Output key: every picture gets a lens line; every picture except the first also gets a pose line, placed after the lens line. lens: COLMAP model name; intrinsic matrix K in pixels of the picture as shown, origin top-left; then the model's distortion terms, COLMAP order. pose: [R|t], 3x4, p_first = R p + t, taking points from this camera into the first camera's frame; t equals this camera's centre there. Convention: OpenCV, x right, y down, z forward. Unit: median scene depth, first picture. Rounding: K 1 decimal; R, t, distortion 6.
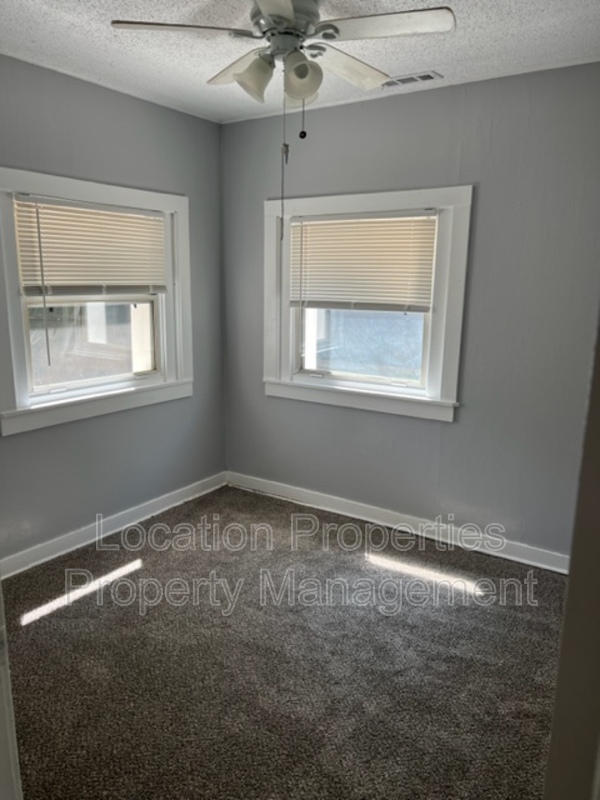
lens RADIAL K [[600.0, 0, 297.0], [0, 600.0, 402.6], [0, 0, 1]] dist [0.009054, -0.008017]
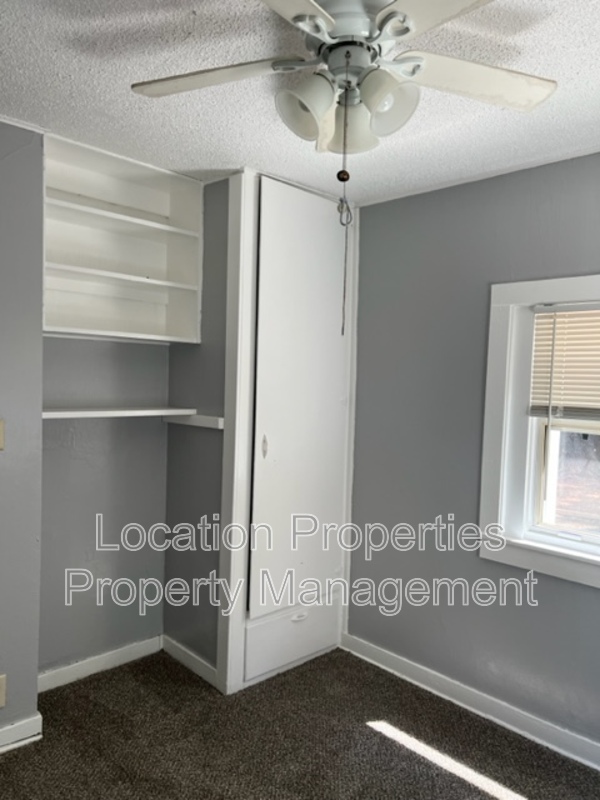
lens RADIAL K [[600.0, 0, 299.5], [0, 600.0, 399.6], [0, 0, 1]] dist [0.009054, -0.008017]
pose [[-0.217049, 0.013565, -0.976067, 0.480282], [-0.233504, 0.970153, 0.065407, -0.174928], [0.947822, 0.242112, -0.207403, 0.835900]]
